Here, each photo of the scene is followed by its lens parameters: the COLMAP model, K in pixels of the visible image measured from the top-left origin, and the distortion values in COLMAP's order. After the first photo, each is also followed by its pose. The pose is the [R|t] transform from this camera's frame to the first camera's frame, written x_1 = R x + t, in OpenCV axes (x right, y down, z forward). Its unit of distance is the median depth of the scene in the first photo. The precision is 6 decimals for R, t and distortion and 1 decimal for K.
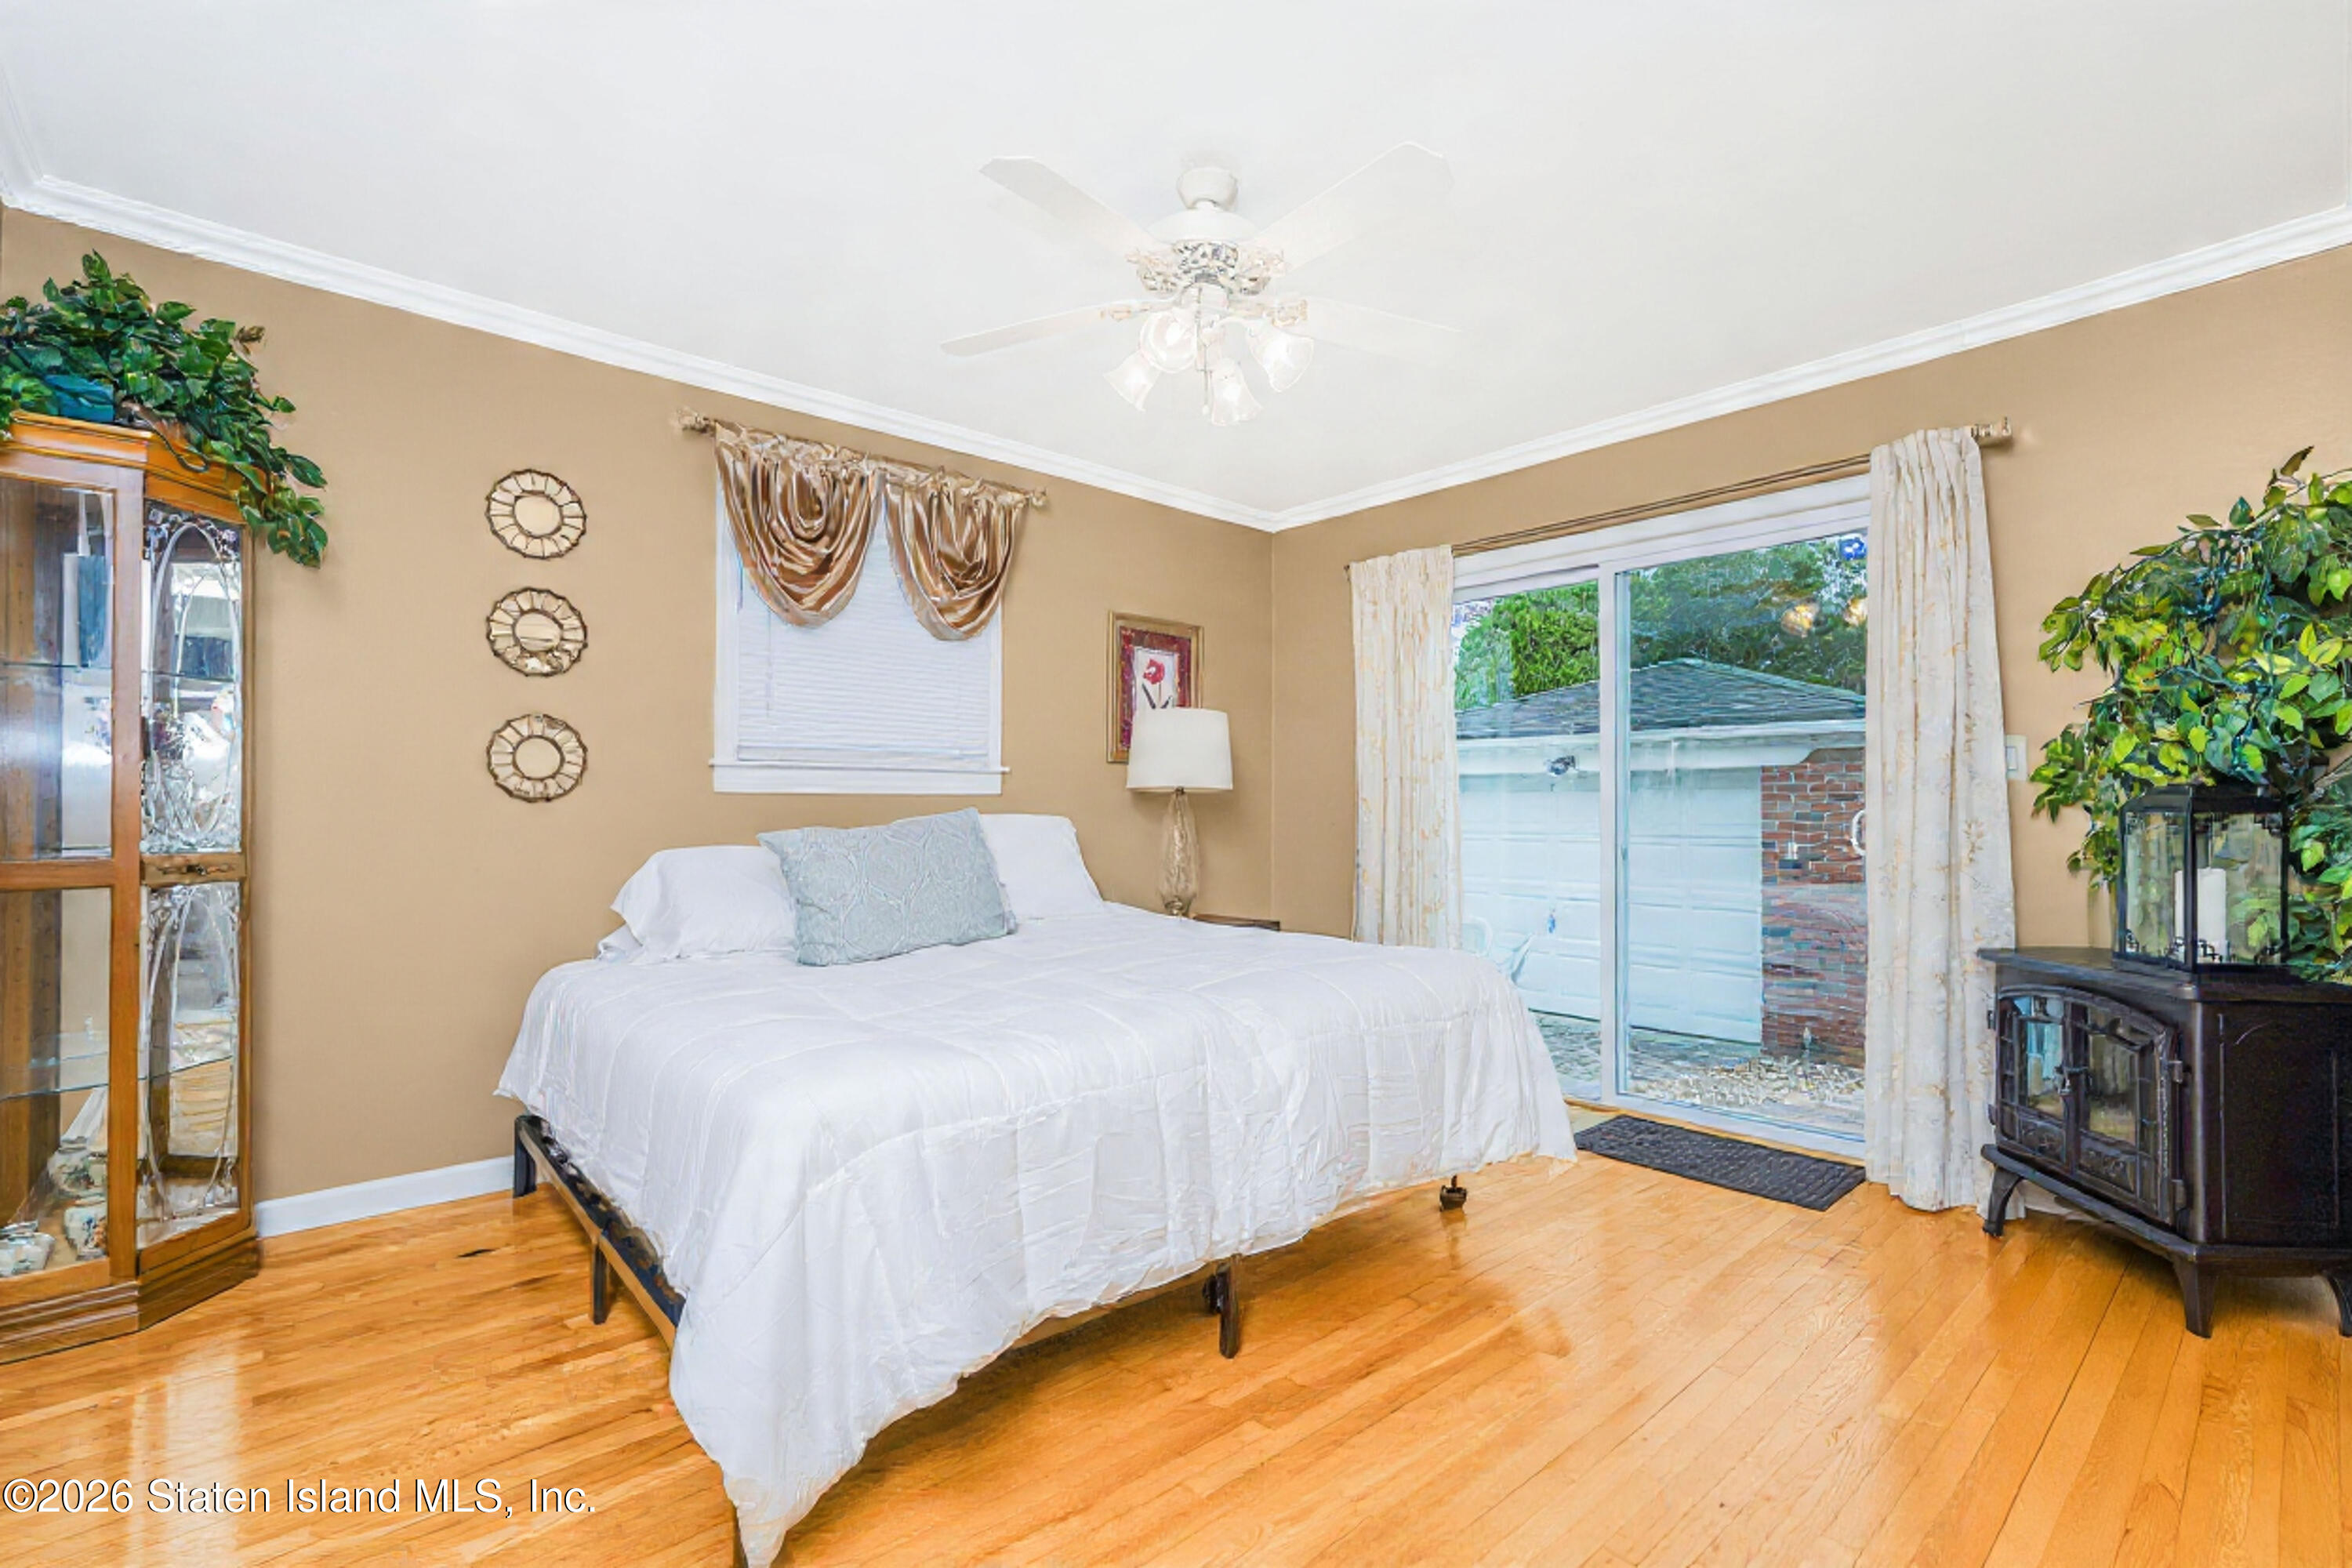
lens RADIAL K [[1075.7, 0, 1175.2], [0, 1075.7, 799.5], [0, 0, 1]] dist [-0.004356, 0.000372]
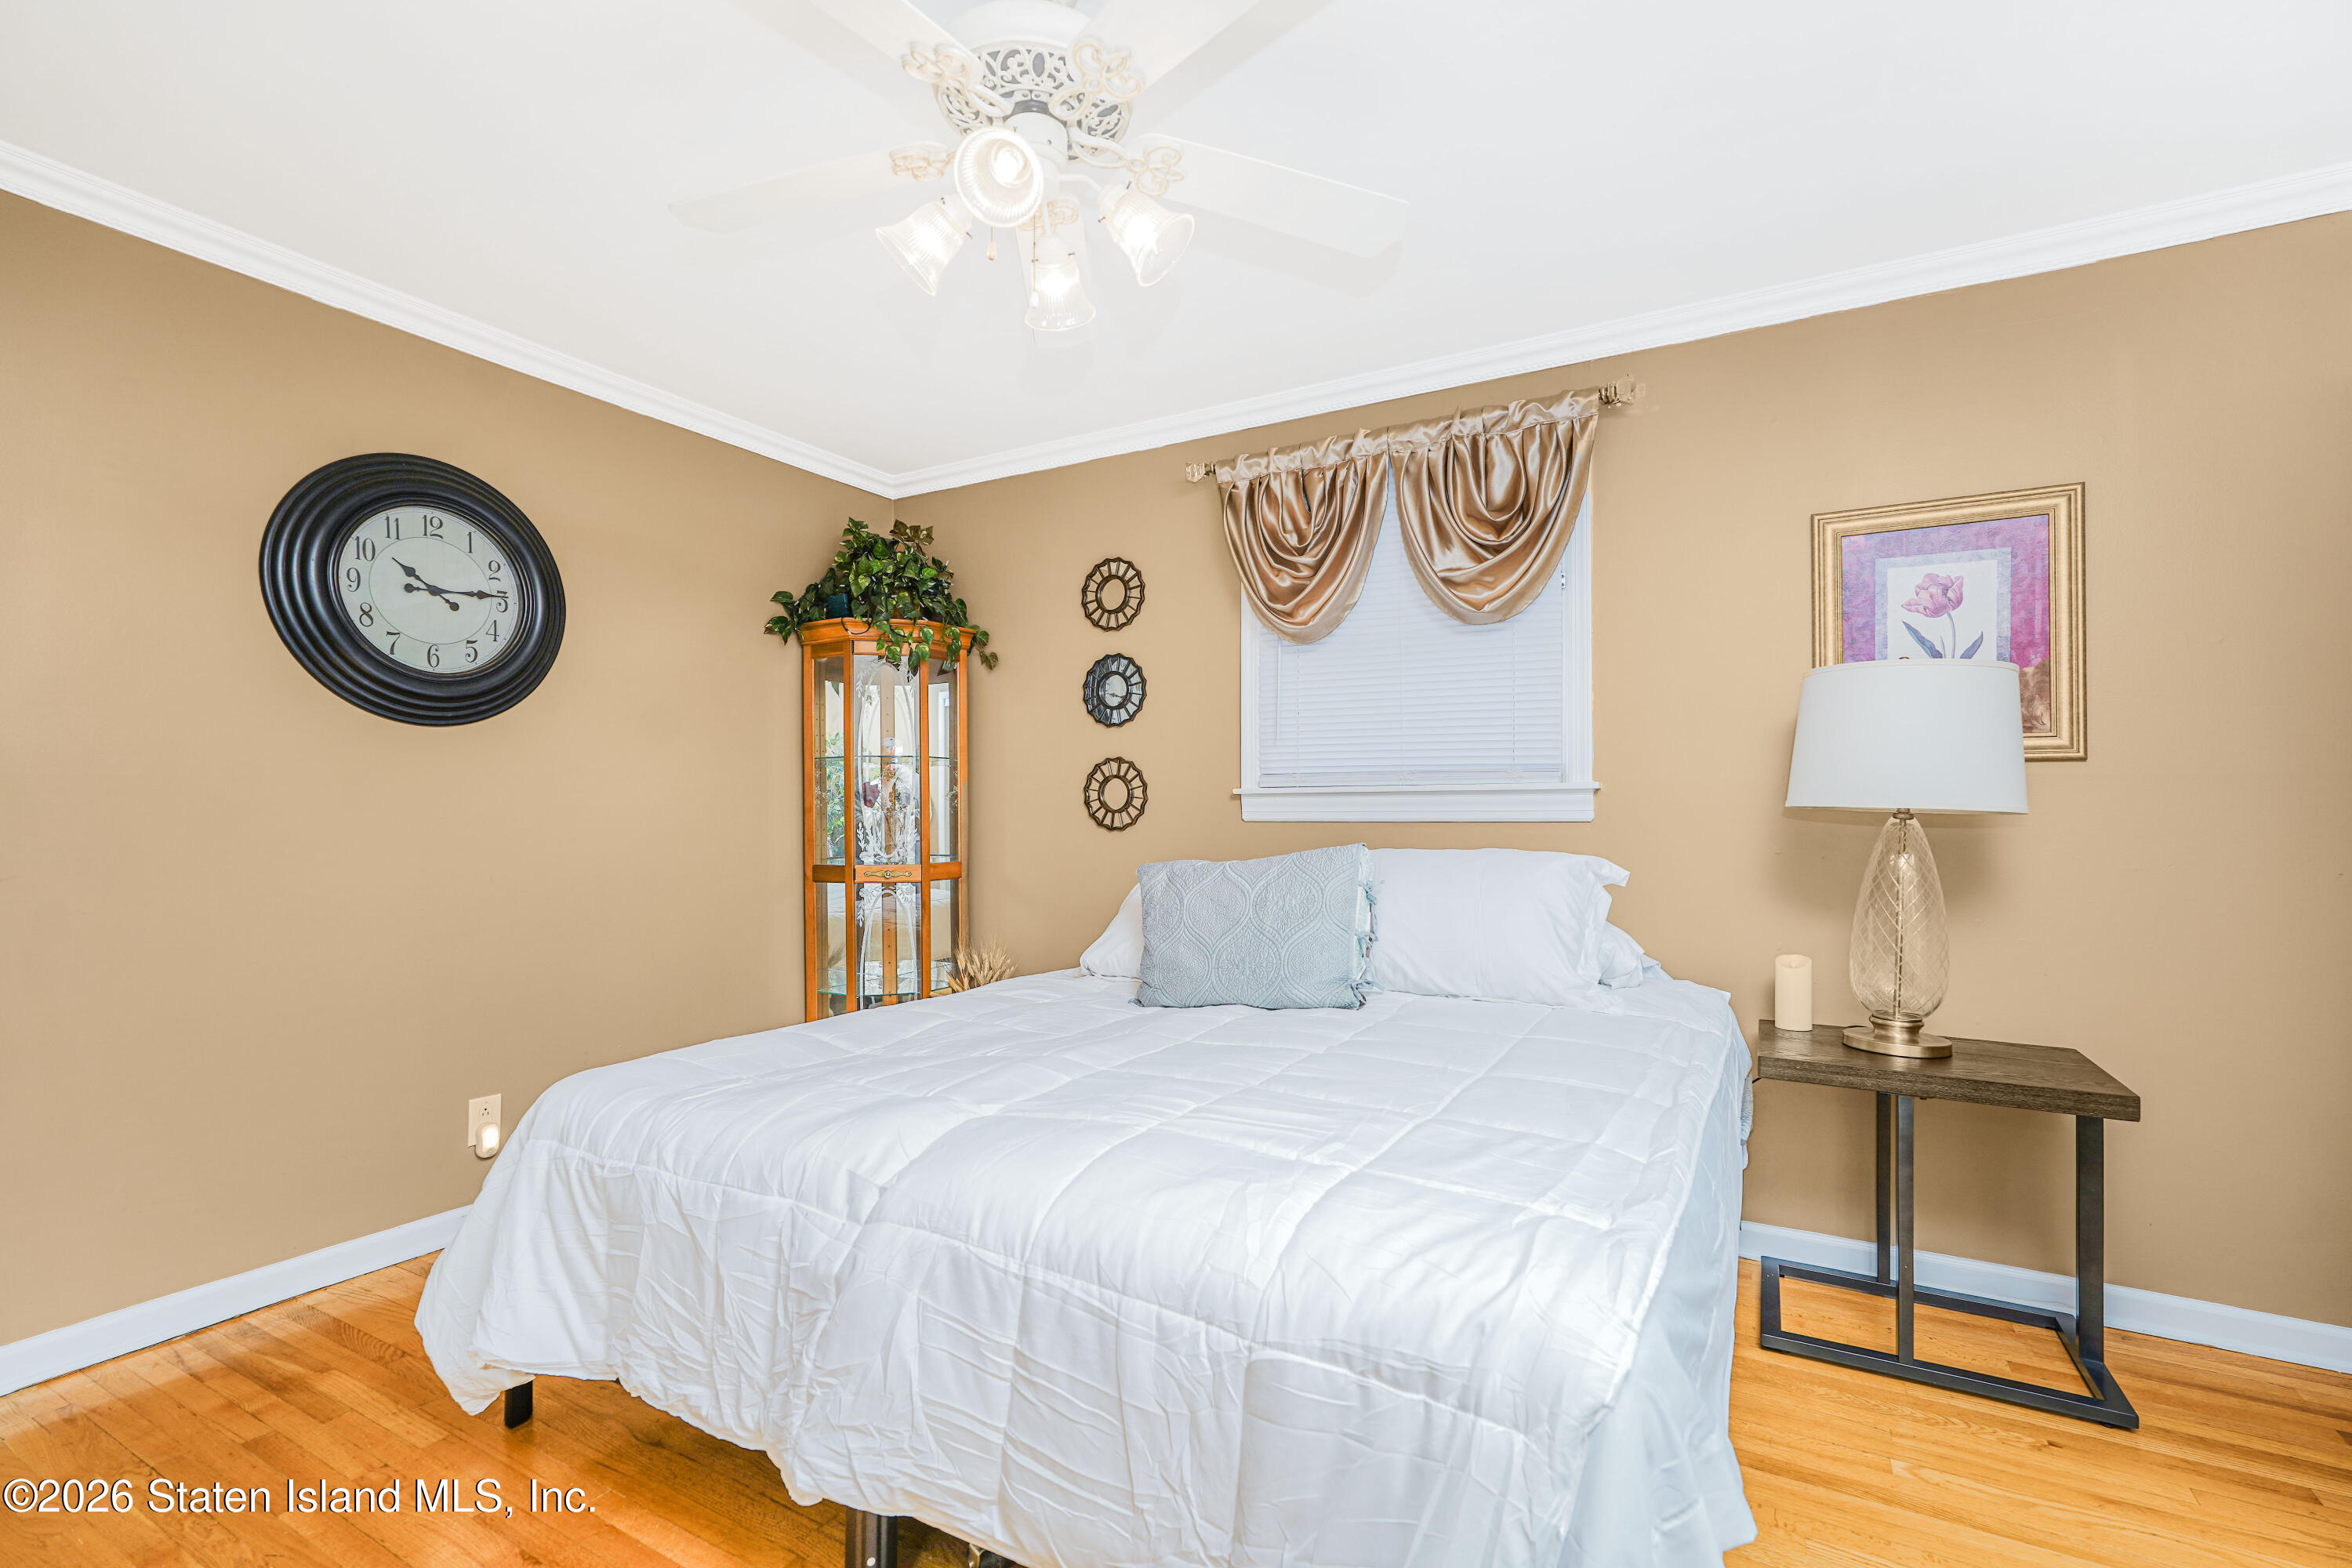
lens RADIAL K [[1075.7, 0, 1175.2], [0, 1075.7, 799.5], [0, 0, 1]] dist [-0.004356, 0.000372]
pose [[0.300764, -0.007284, -0.953671, 0.529570], [0.015451, 0.999877, -0.002763, -0.024861], [0.953574, -0.013904, 0.300839, 0.626403]]
